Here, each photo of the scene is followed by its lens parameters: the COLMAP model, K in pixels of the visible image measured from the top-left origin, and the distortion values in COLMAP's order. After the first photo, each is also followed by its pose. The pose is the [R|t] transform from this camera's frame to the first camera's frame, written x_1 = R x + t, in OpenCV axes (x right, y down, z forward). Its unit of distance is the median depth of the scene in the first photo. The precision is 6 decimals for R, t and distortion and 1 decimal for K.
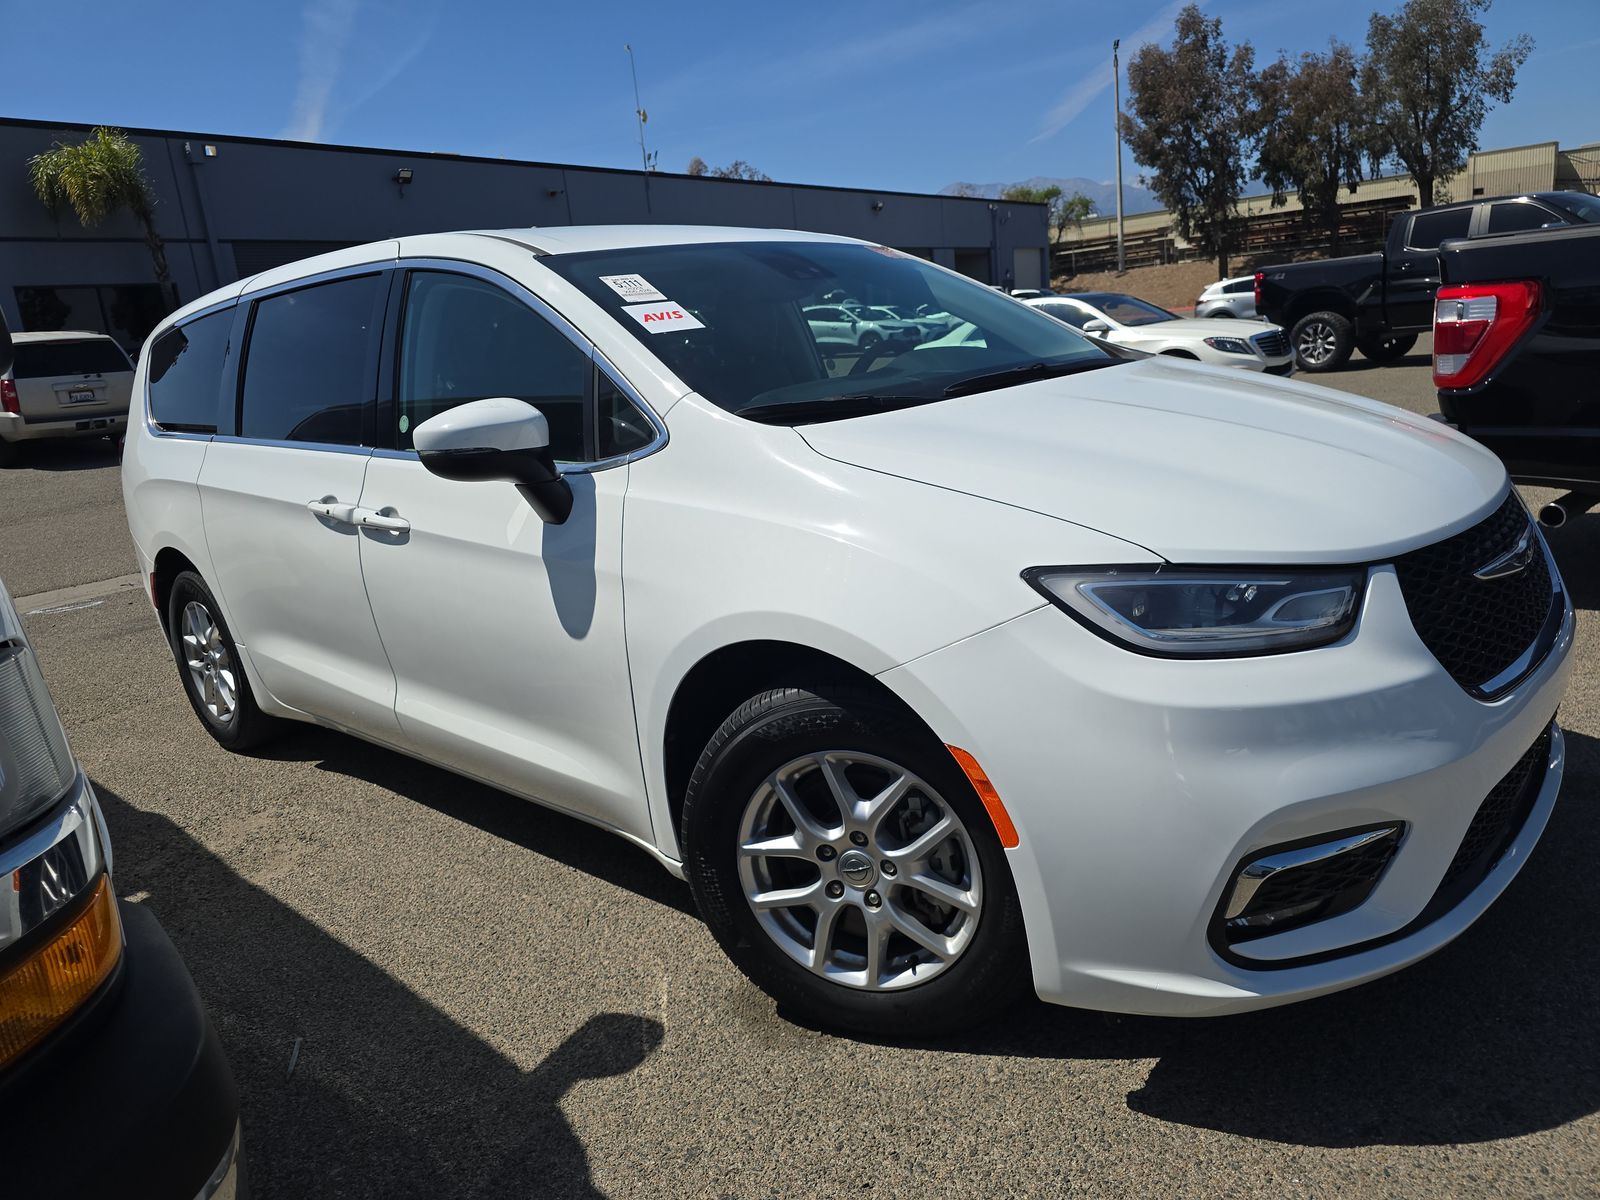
lens RADIAL K [[1077.2, 0, 789.9], [0, 1077.2, 587.7], [0, 0, 1]] dist [0.037054, -0.035735]
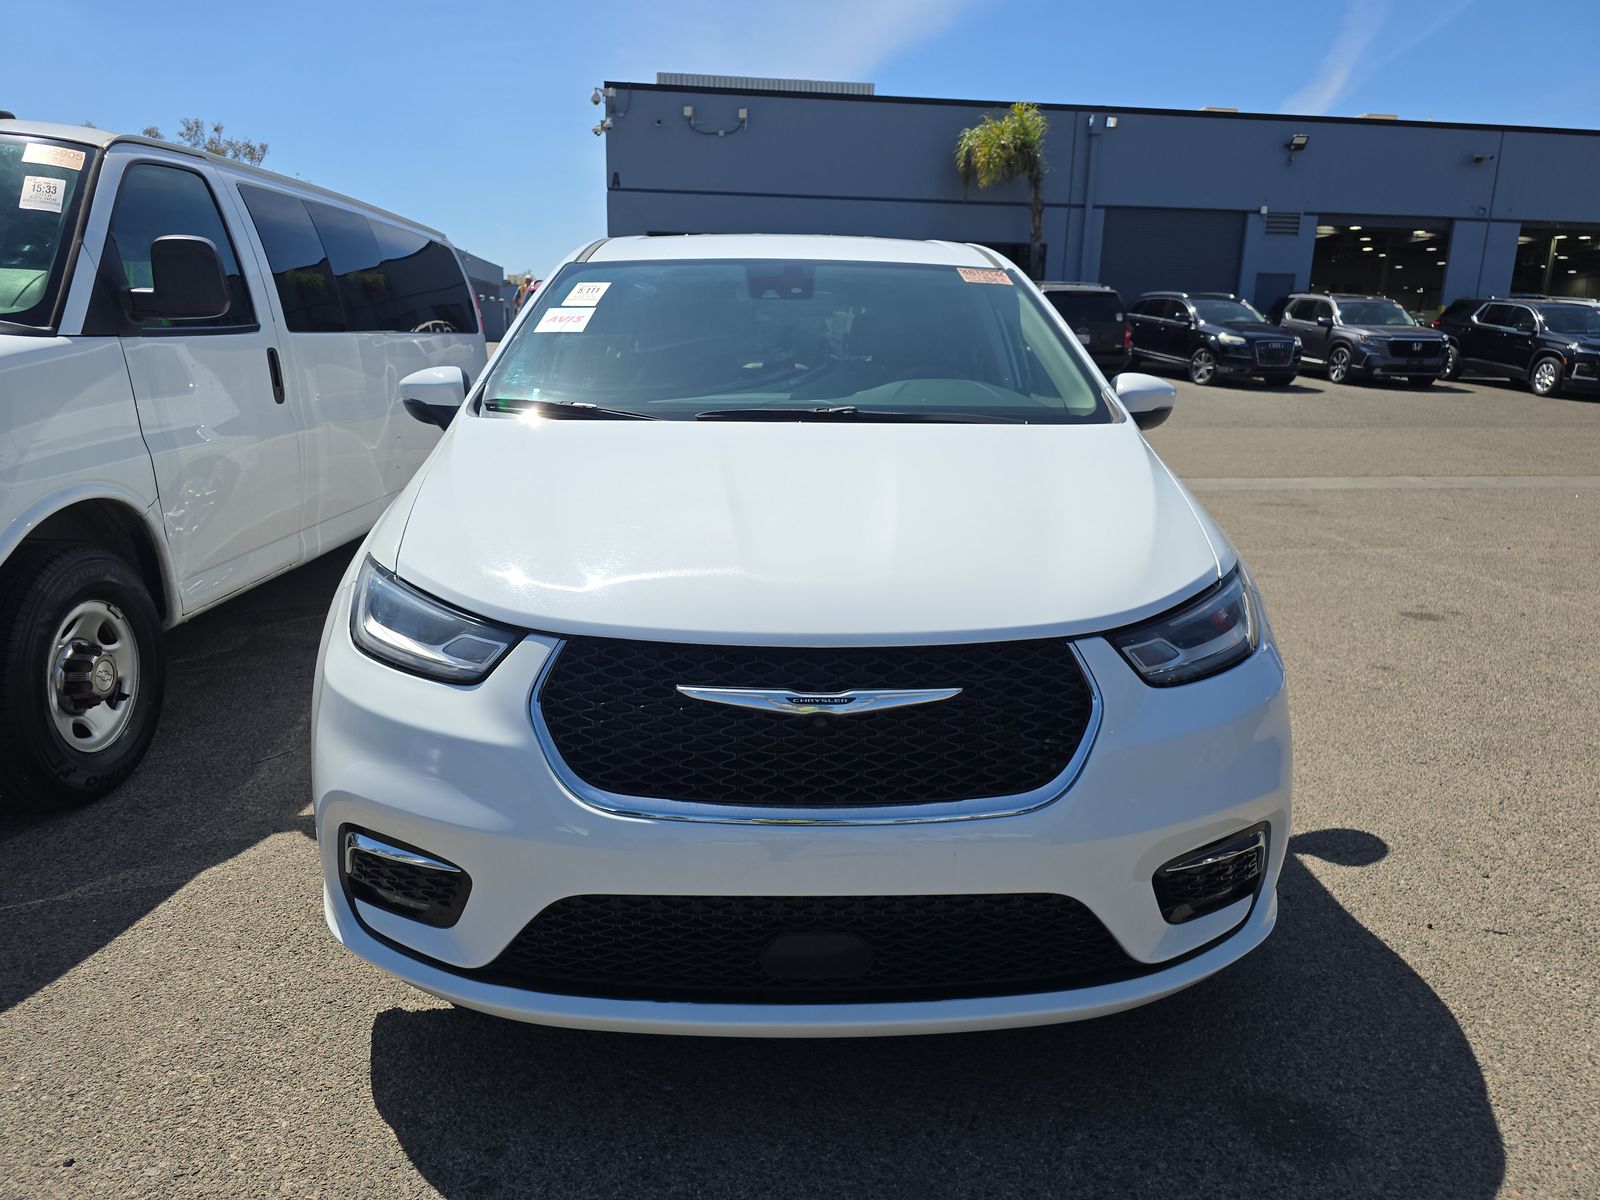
lens RADIAL K [[1077.2, 0, 789.9], [0, 1077.2, 587.7], [0, 0, 1]] dist [0.037054, -0.035735]
pose [[0.693517, 0.268278, -0.668626, 0.098445], [-0.247105, 0.960360, 0.129028, -0.018187], [0.676737, 0.075738, 0.732319, 0.029255]]
